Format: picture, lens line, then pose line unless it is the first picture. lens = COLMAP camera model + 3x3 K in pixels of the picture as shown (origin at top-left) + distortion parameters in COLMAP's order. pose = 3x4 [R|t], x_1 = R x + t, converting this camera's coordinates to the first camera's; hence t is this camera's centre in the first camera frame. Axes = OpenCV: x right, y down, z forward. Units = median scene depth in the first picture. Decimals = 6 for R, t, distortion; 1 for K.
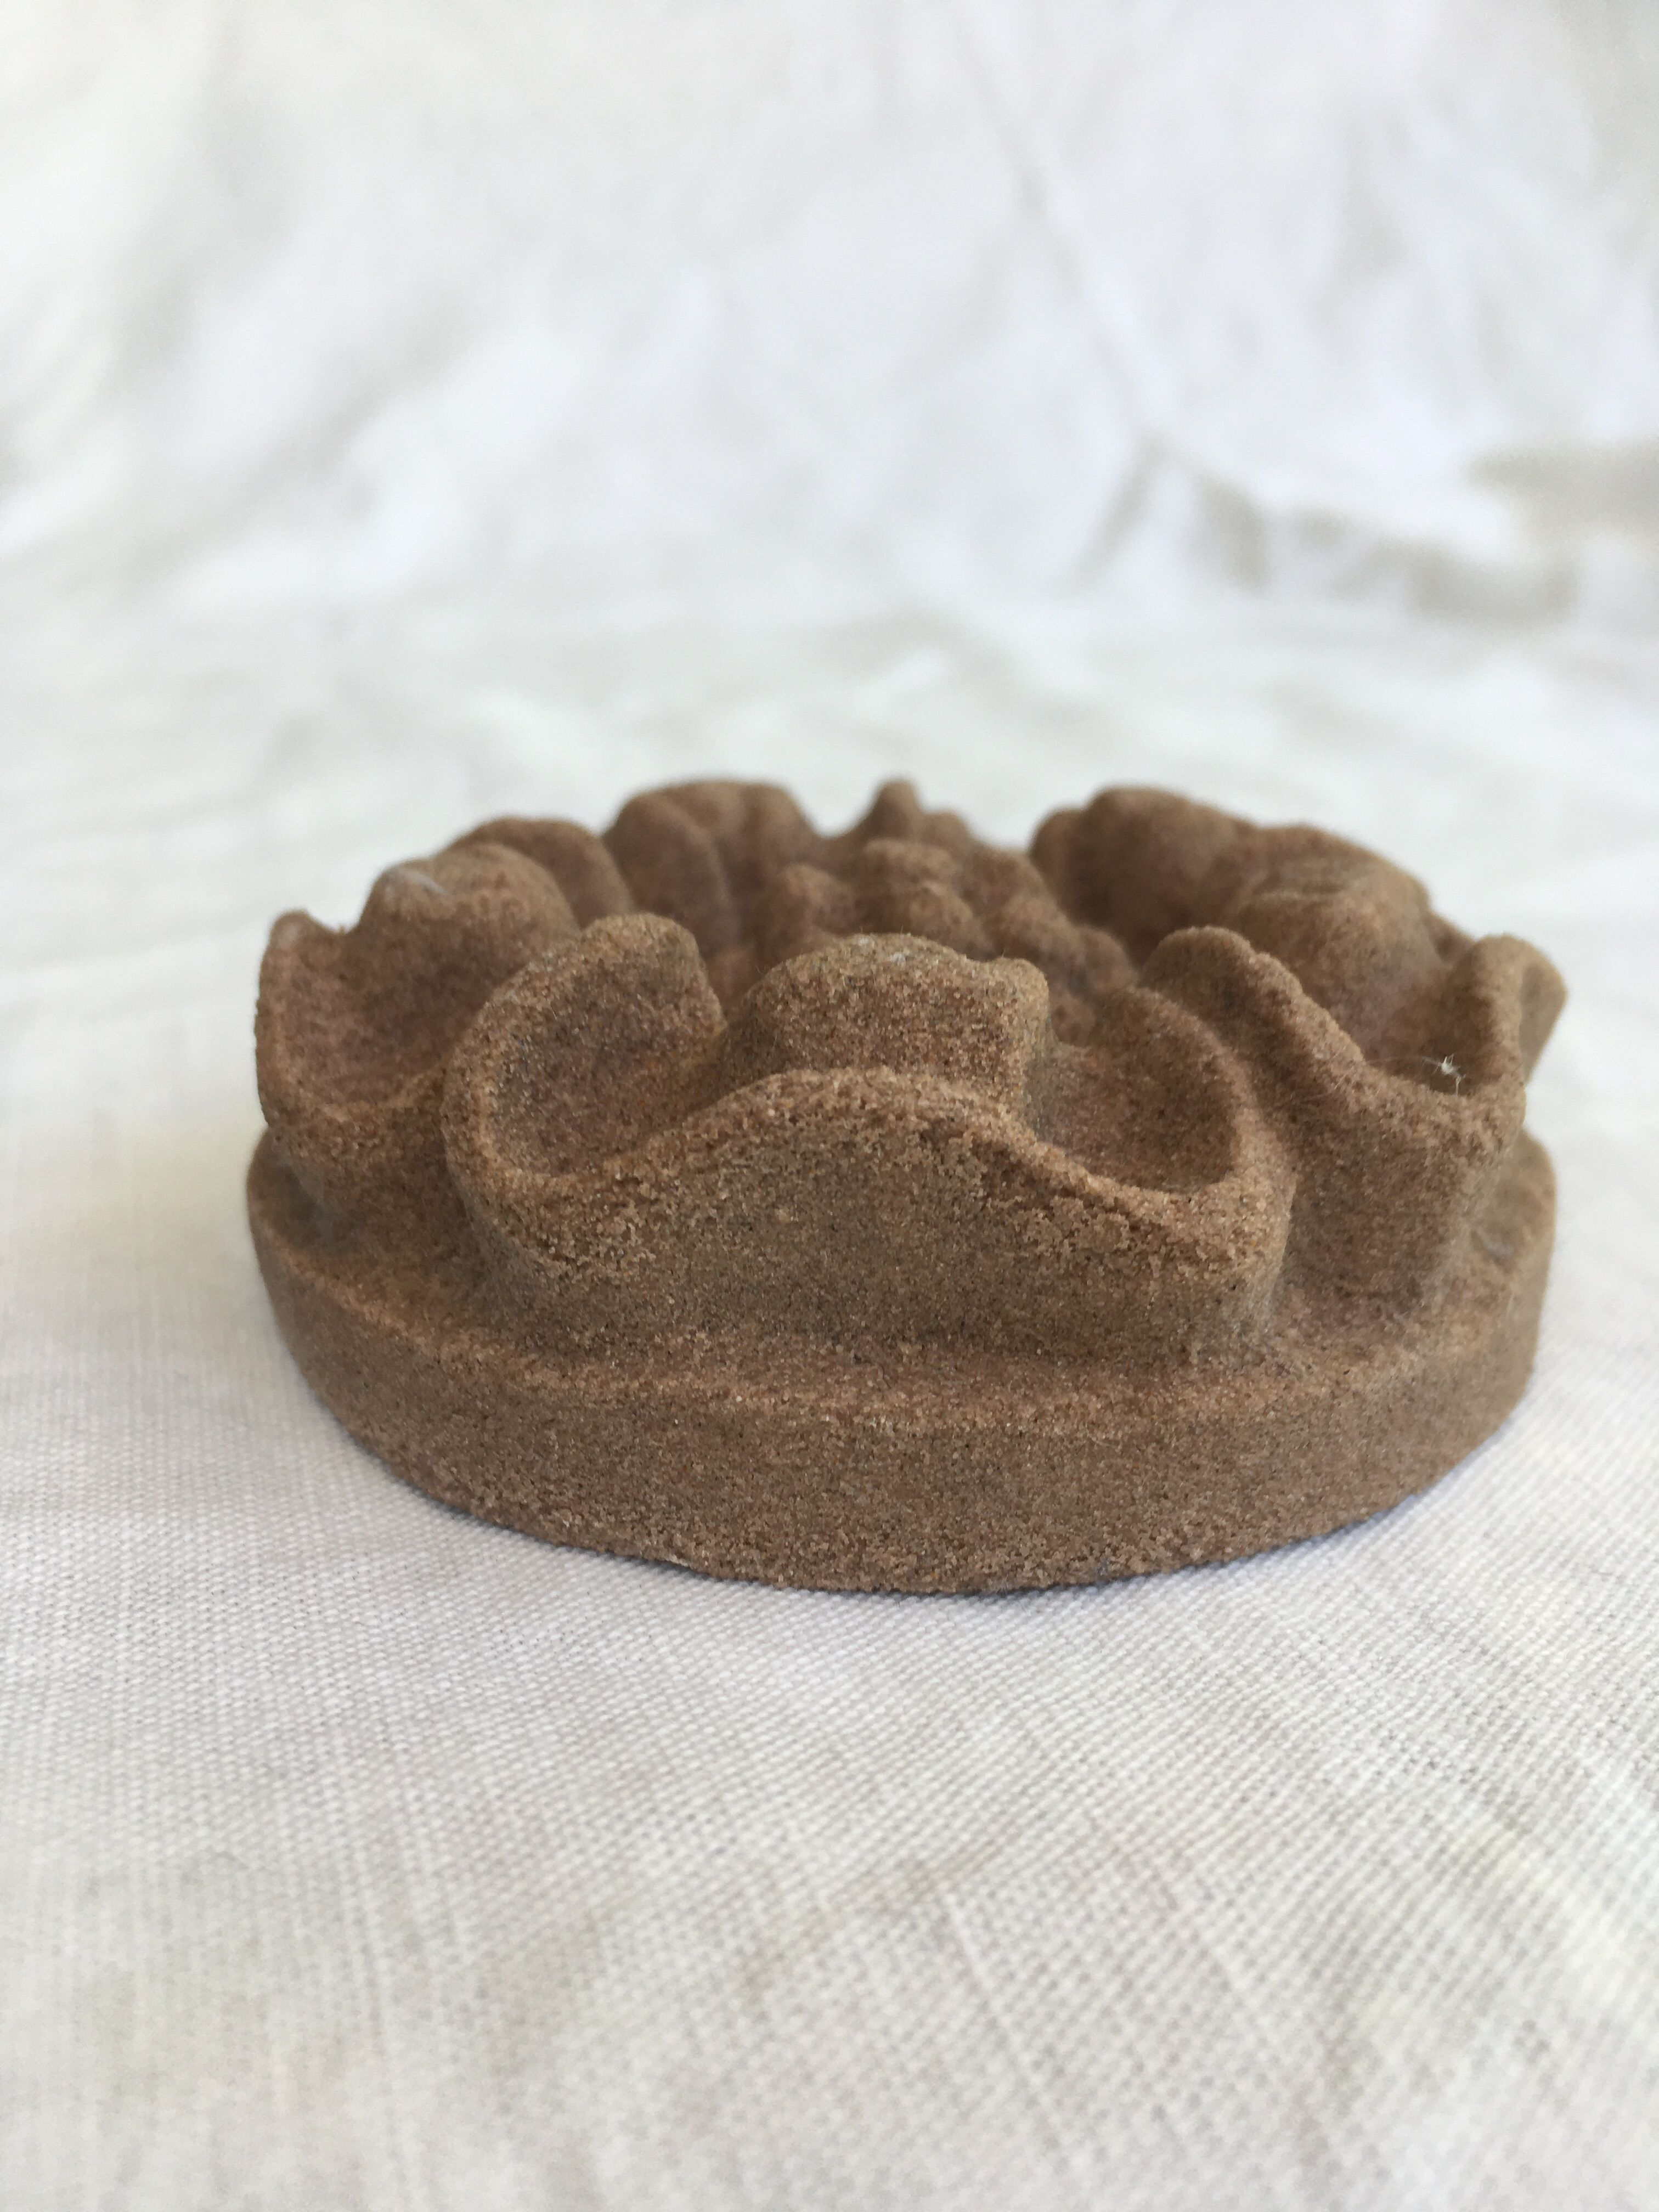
lens RADIAL K [[1955.9, 0, 829.5], [0, 1955.9, 1106.0], [0, 0, 1]] dist [0.009009, 0.003138]
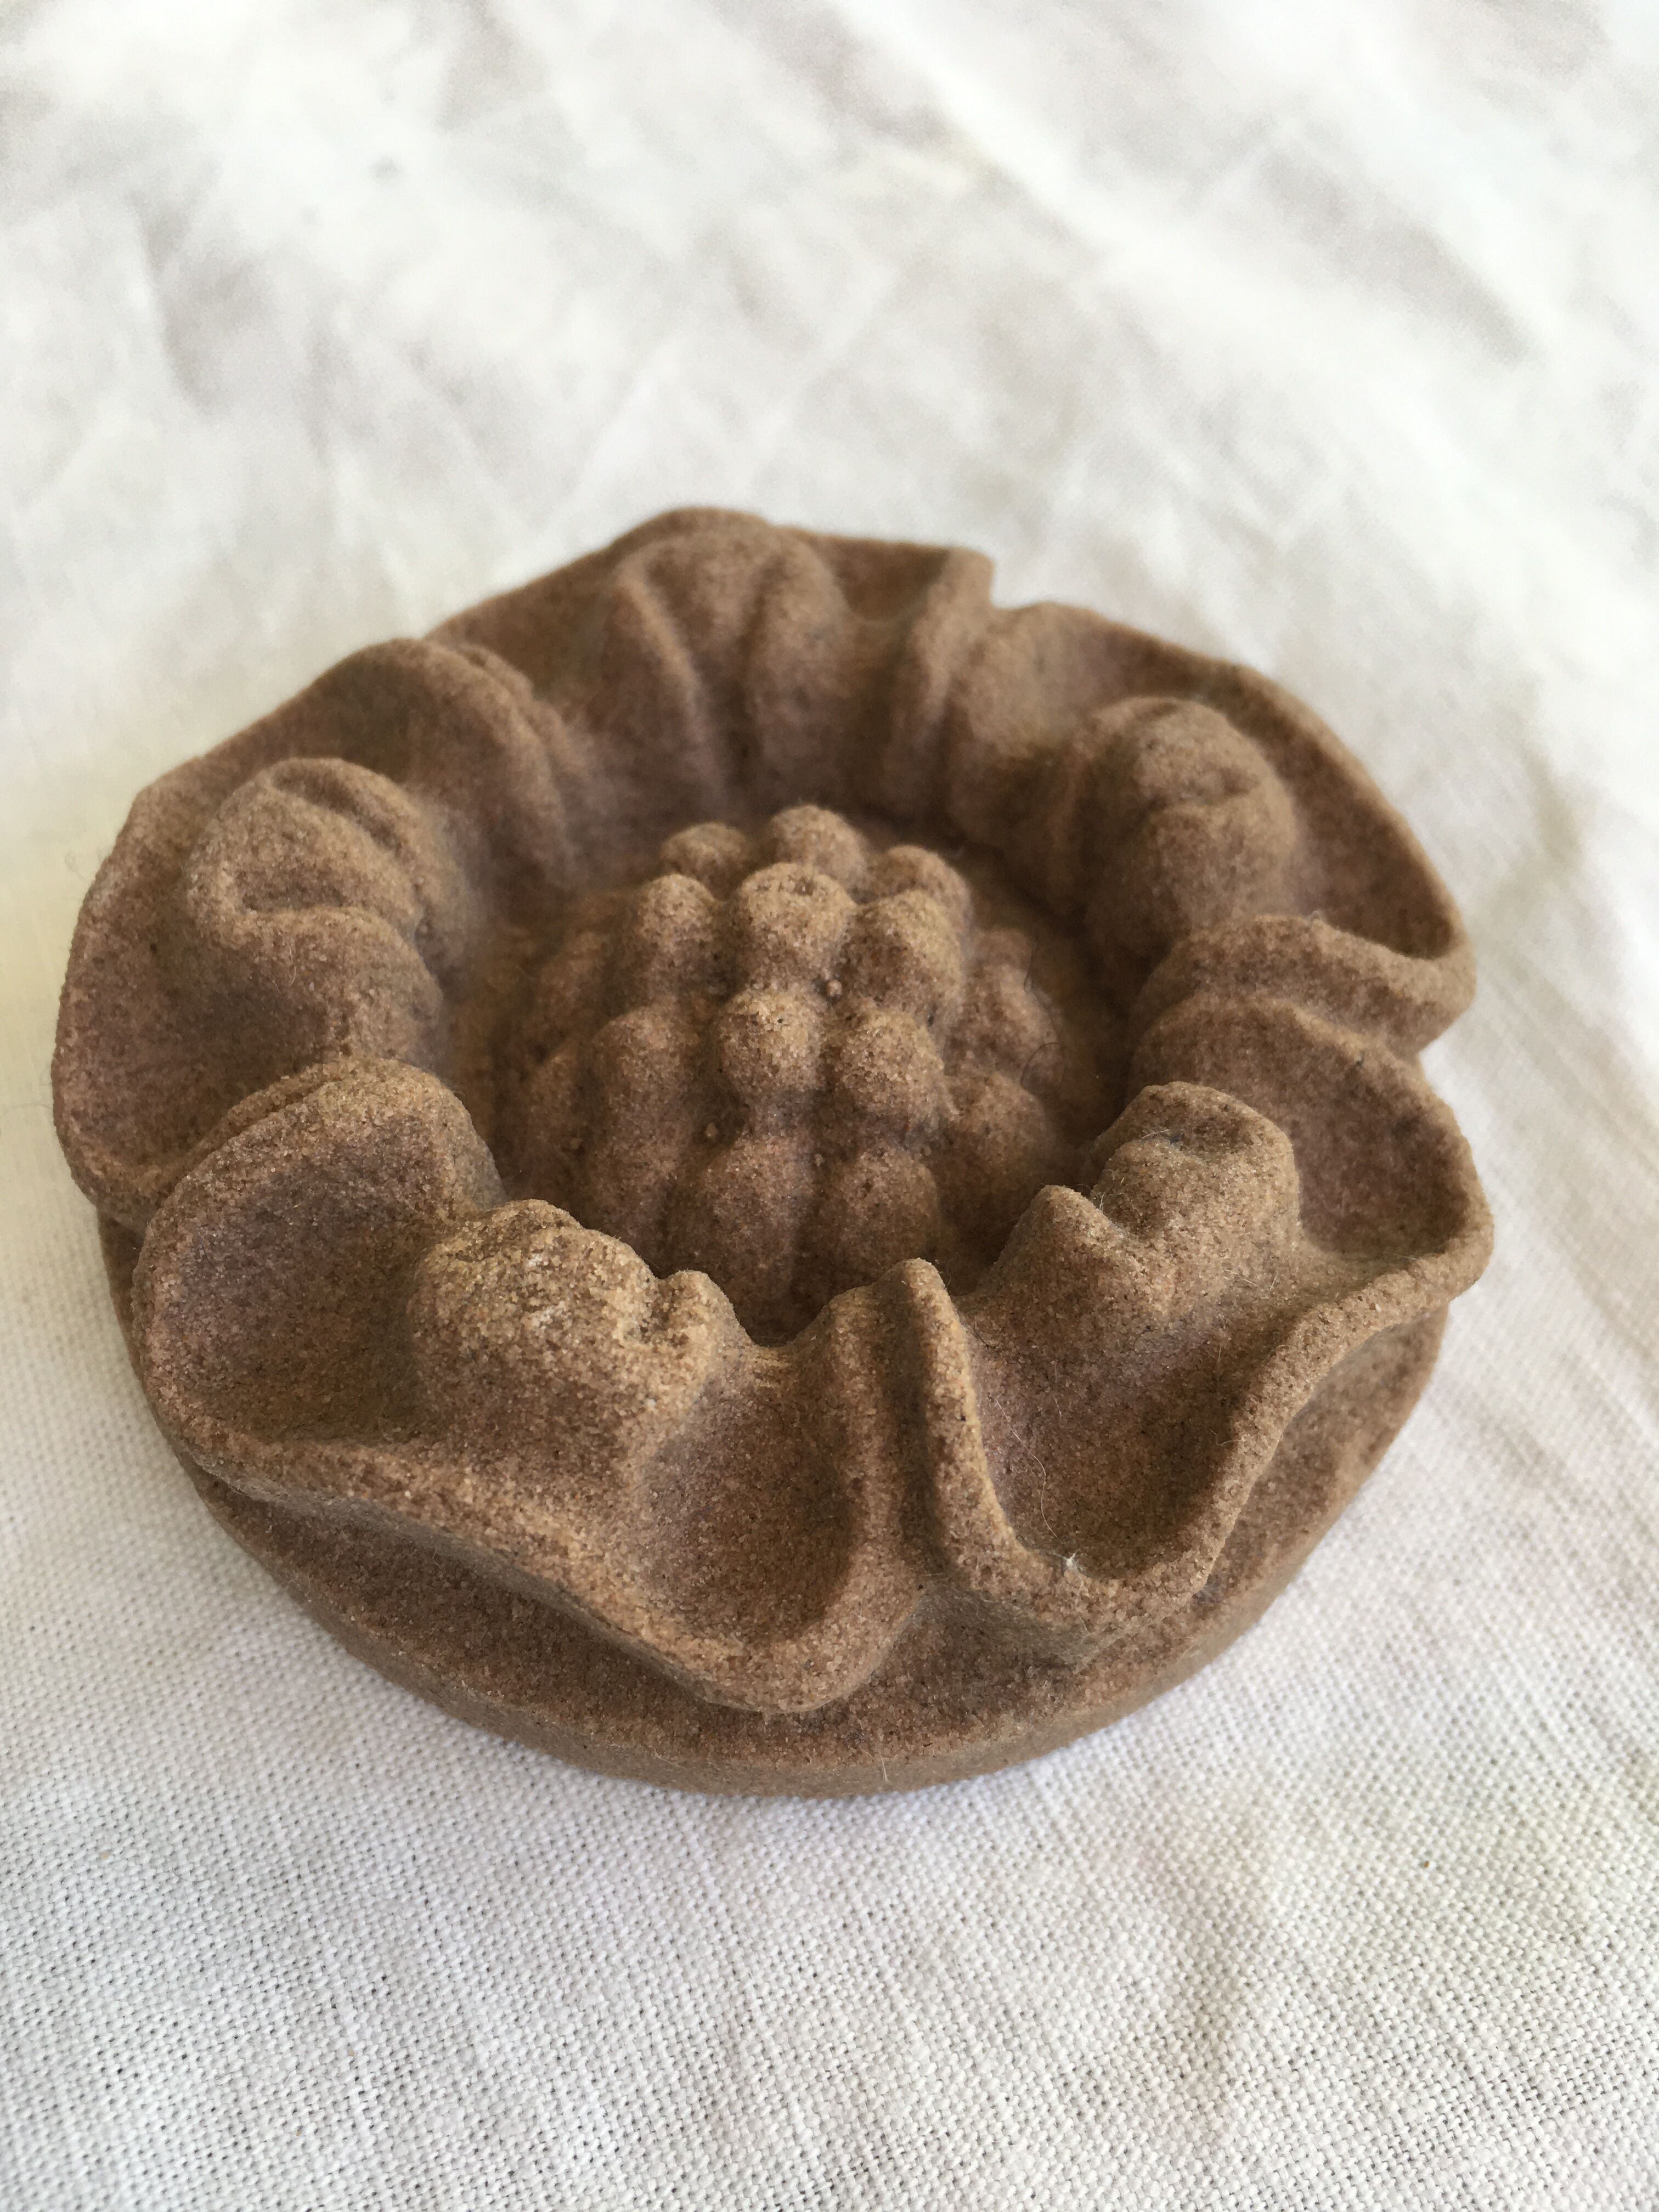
lens RADIAL K [[1955.9, 0, 829.5], [0, 1955.9, 1106.0], [0, 0, 1]] dist [0.009009, 0.003138]
pose [[0.943079, 0.289803, -0.163142, 0.316315], [-0.147592, 0.804315, 0.575582, -0.790268], [0.298023, -0.518741, 0.801305, 0.374603]]
